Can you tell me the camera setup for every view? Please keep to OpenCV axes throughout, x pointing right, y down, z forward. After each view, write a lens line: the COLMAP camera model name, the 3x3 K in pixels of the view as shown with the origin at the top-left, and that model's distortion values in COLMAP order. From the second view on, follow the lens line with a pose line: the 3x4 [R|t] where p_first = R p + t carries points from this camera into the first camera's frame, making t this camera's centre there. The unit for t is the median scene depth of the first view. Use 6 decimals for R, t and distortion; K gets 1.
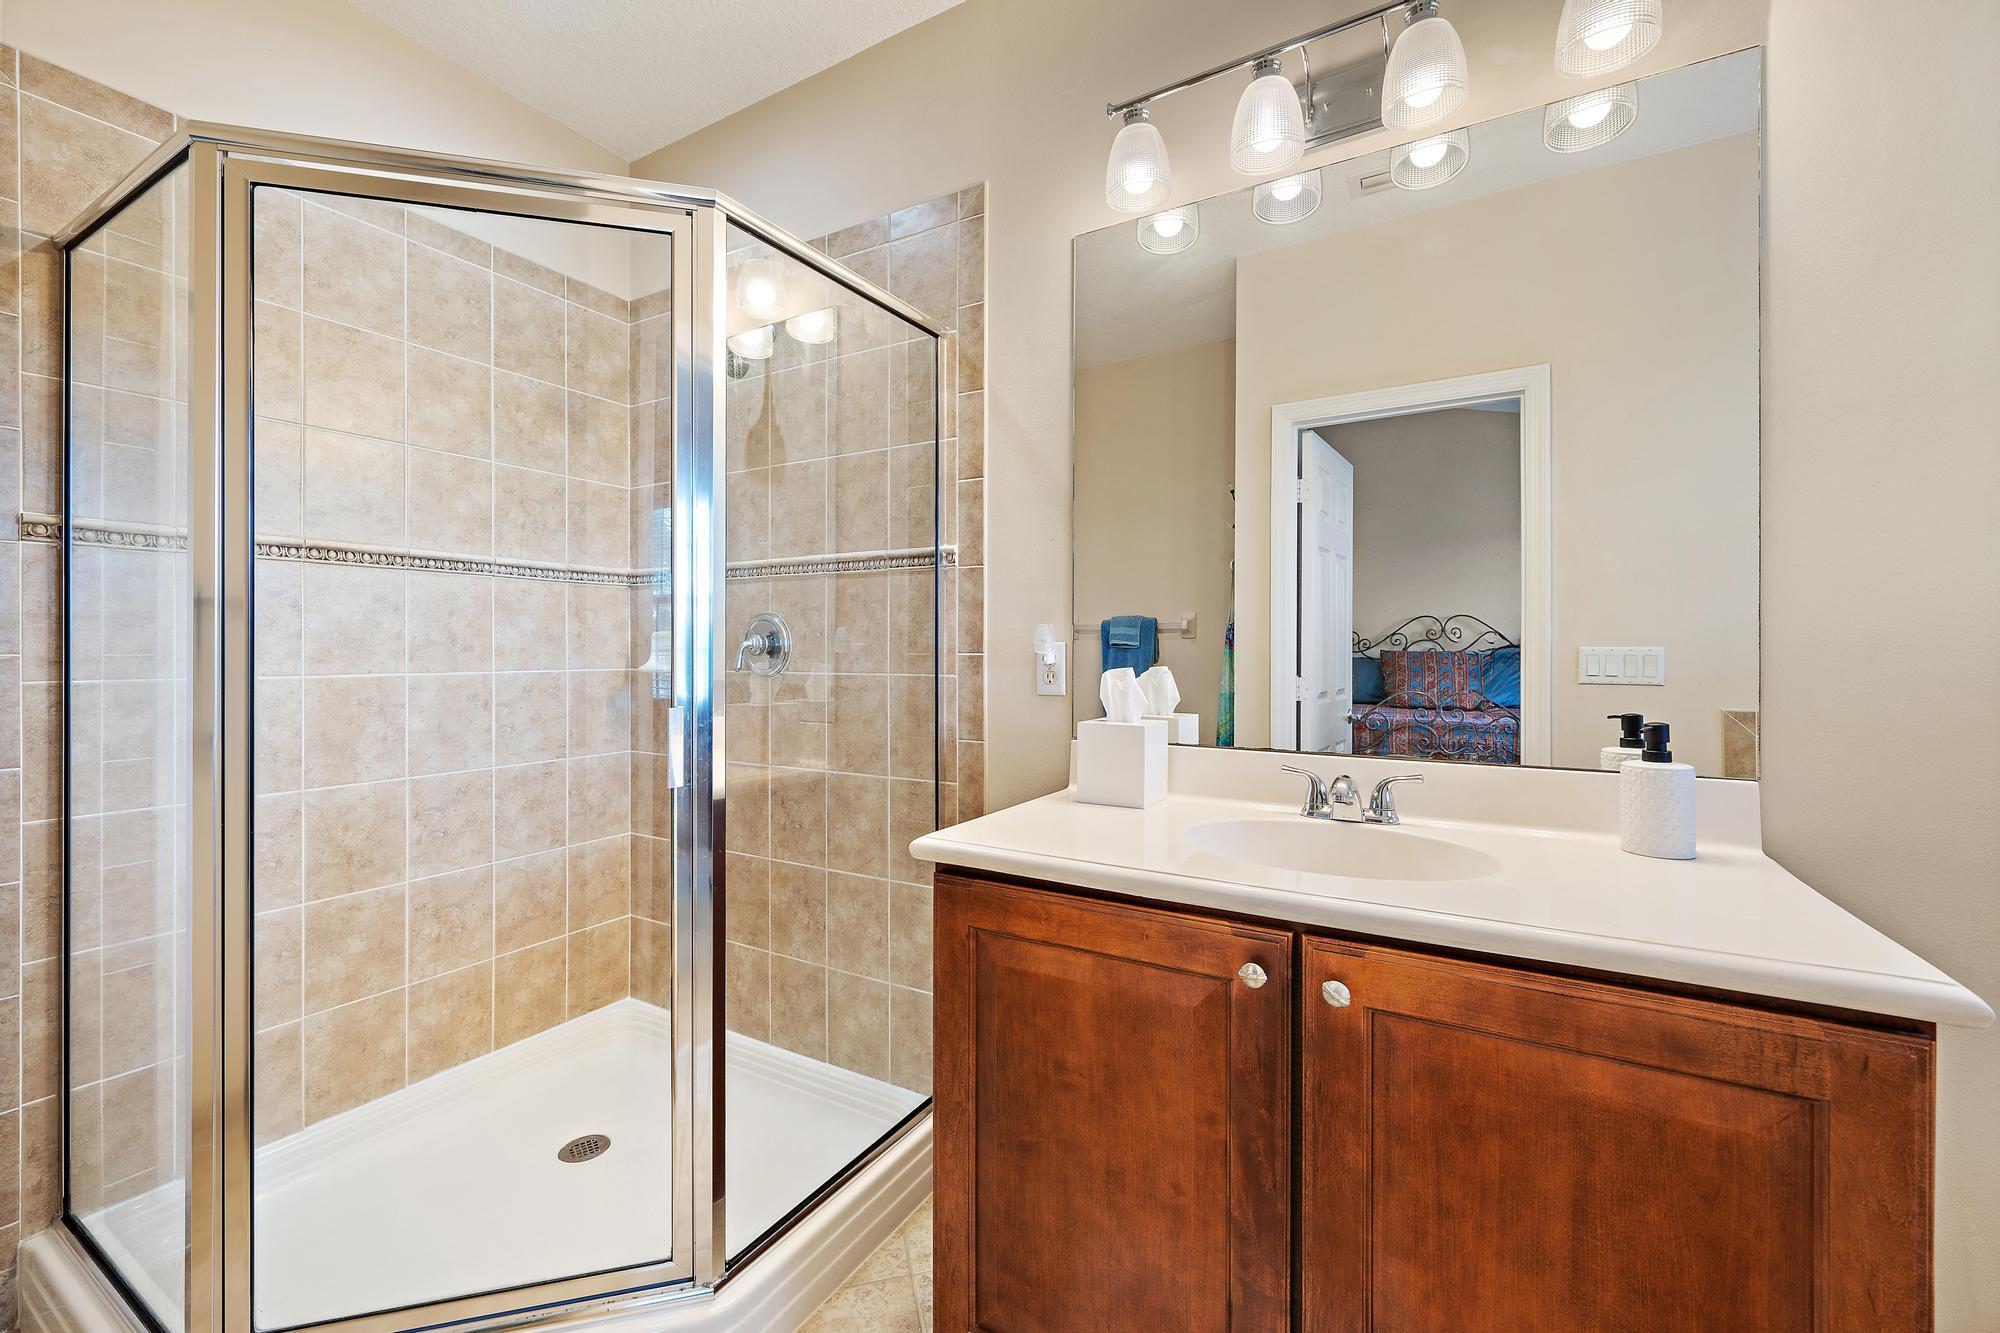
lens RADIAL K [[819.2, 0, 1000.0], [0, 819.2, 666.5], [0, 0, 1]] dist [-0.001077, -0.000196]
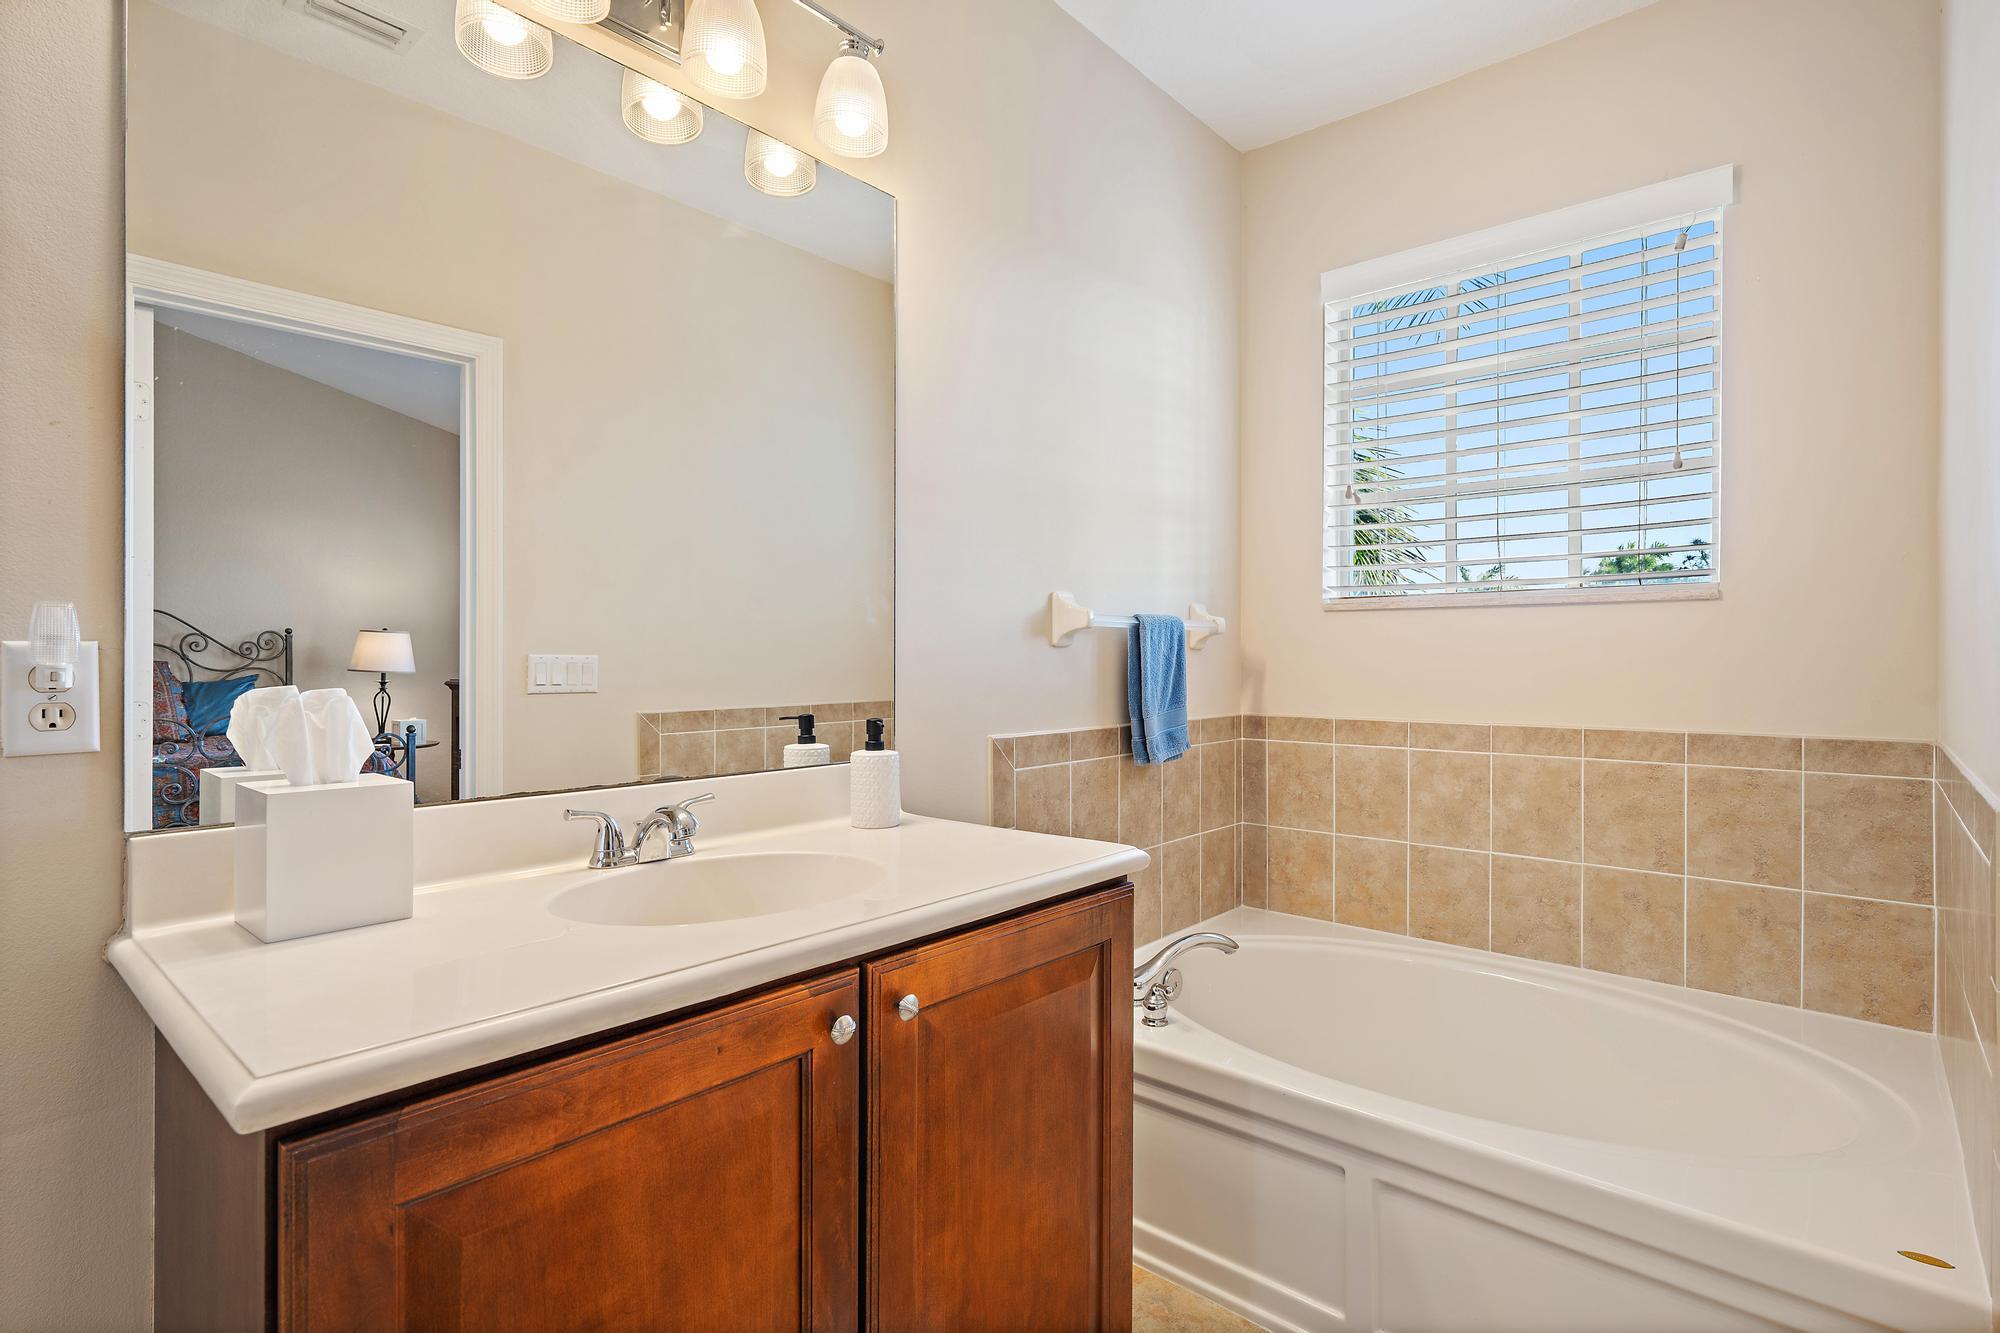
lens RADIAL K [[969.0, 0, 1000.0], [0, 969.0, 666.5], [0, 0, 1]] dist [0.000014, 0.000048]
pose [[0.189032, -0.009425, 0.981926, -0.611818], [0.019249, 0.999797, 0.005890, -0.014267], [-0.981782, 0.017788, 0.189175, 0.569324]]
